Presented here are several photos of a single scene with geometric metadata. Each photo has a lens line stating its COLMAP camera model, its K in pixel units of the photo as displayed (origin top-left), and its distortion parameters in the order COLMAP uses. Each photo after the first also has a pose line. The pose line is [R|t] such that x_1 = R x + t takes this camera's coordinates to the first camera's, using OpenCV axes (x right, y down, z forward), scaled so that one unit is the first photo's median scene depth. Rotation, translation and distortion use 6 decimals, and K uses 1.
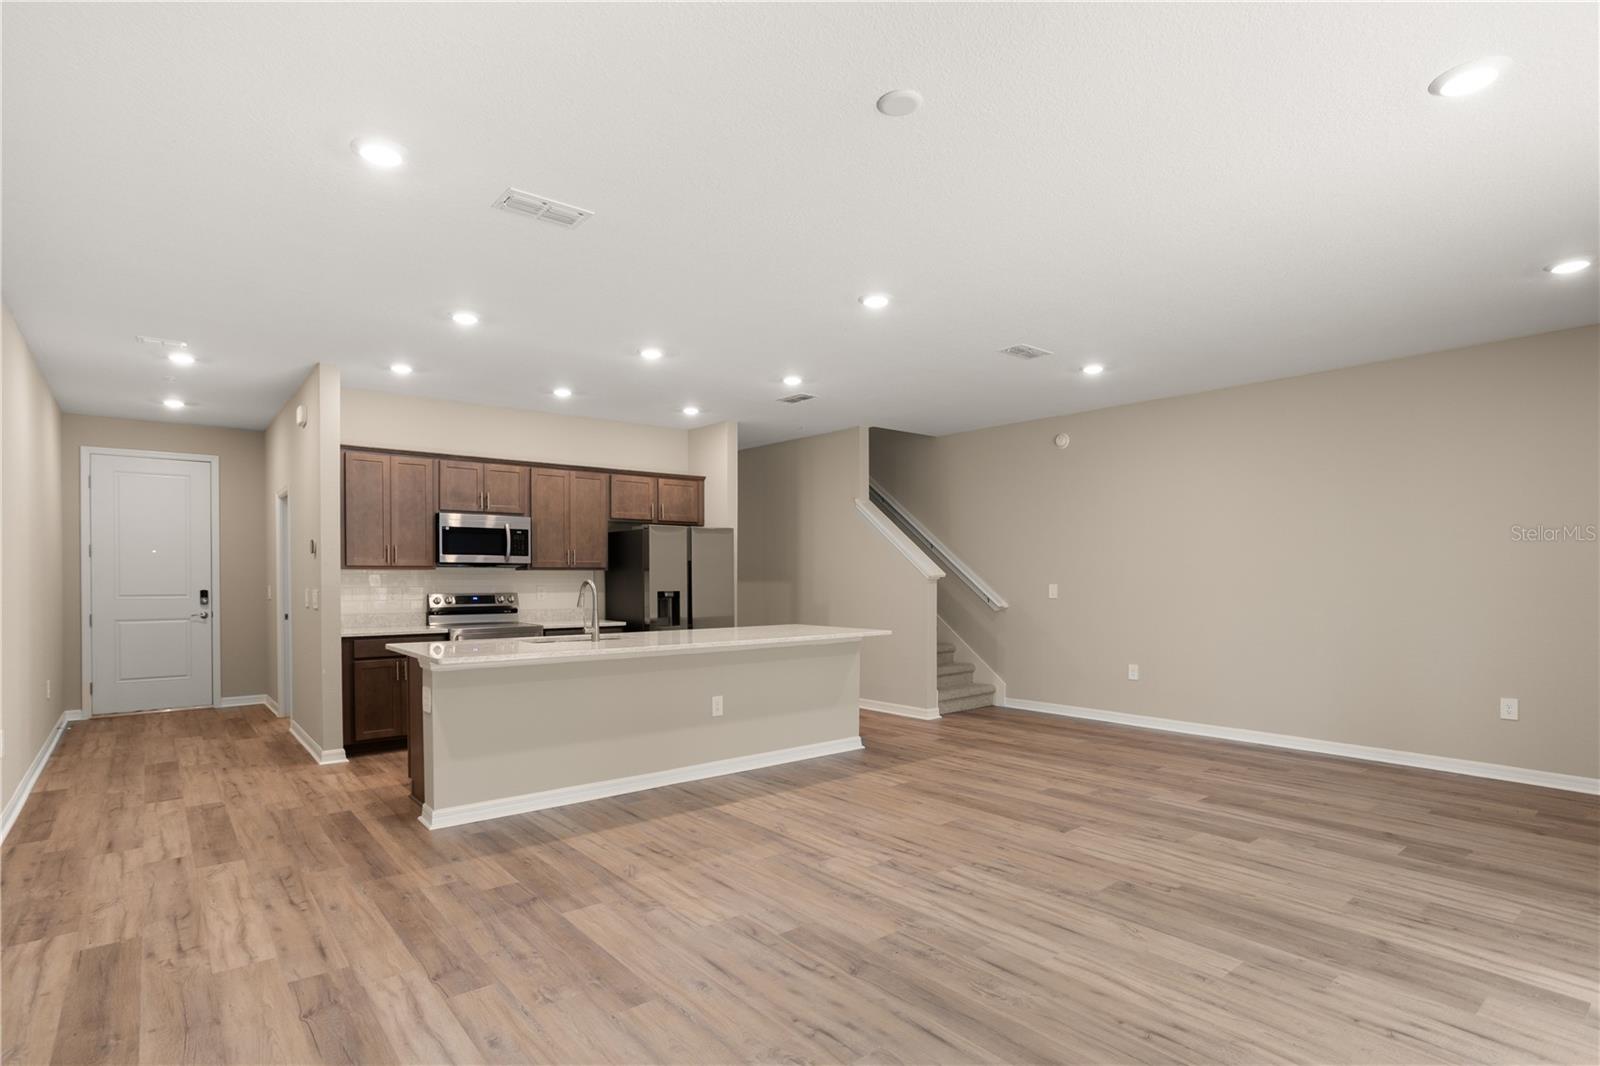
lens RADIAL K [[789.1, 0, 779.5], [0, 789.1, 592.7], [0, 0, 1]] dist [-0.032332, 0.016009]
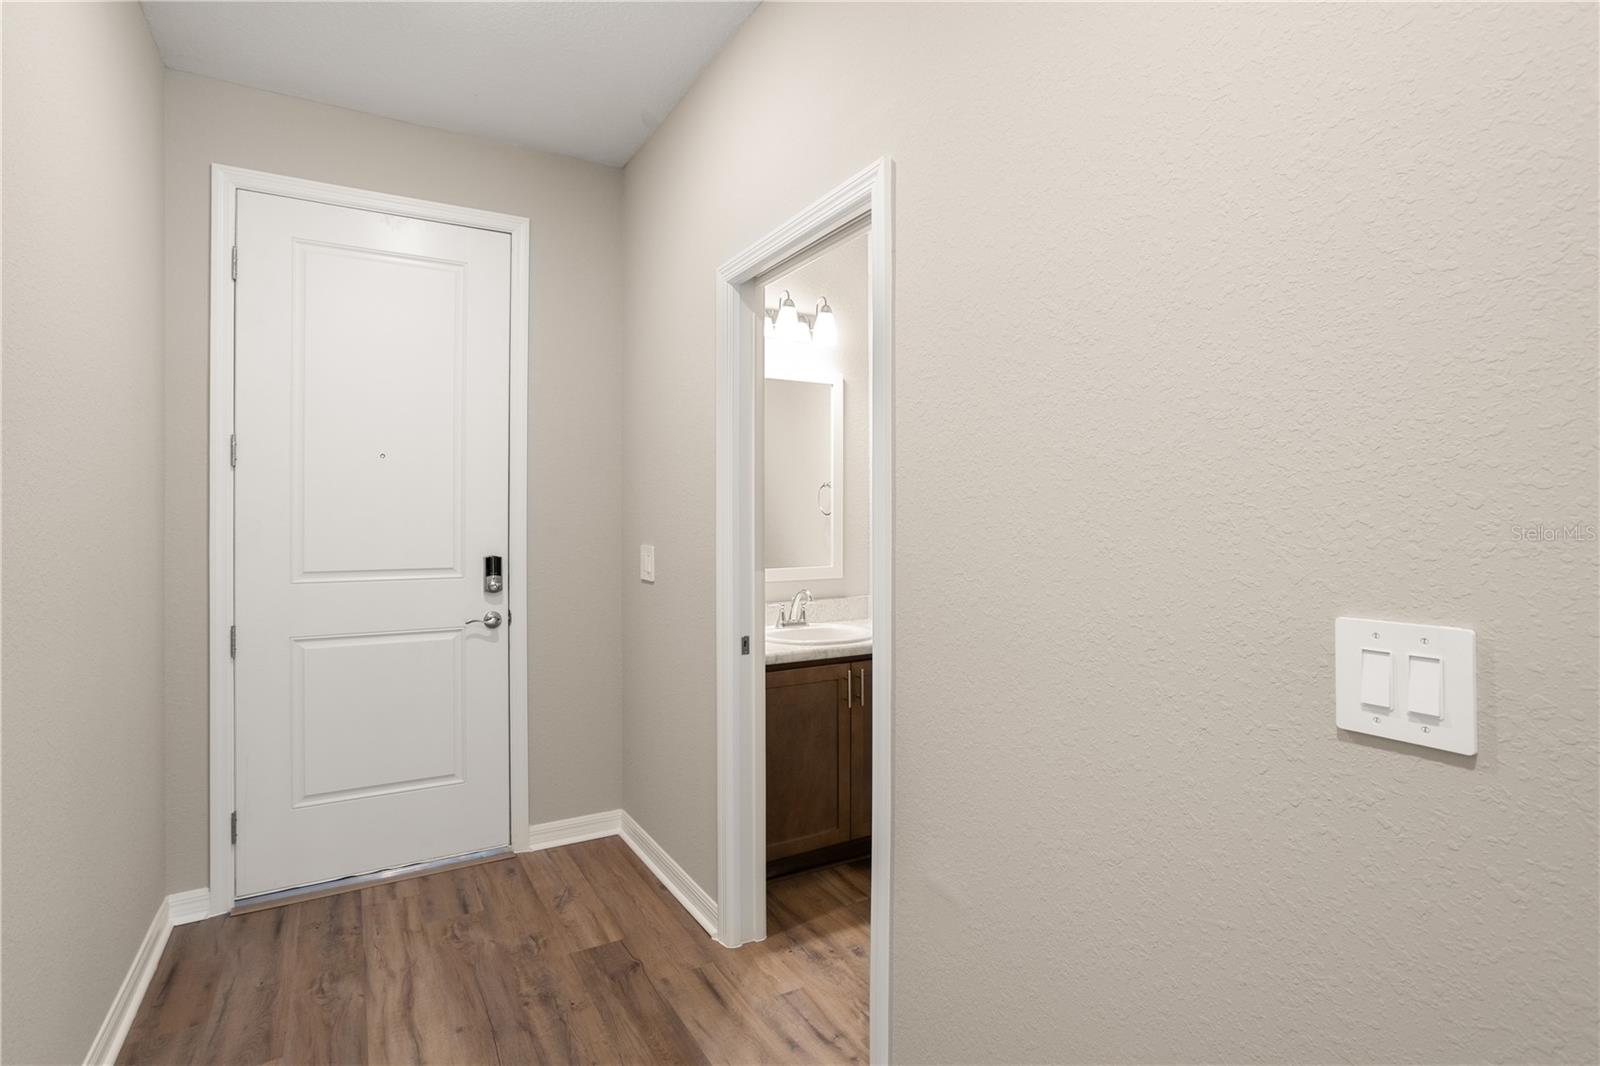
lens RADIAL K [[782.1, 0, 771.2], [0, 782.1, 529.2], [0, 0, 1]] dist [-0.027111, 0.000242]
pose [[0.984241, 0.001850, -0.176825, -0.697856], [-0.003399, 0.999958, -0.008457, -0.018410], [0.176802, 0.008925, 0.984206, 0.837838]]
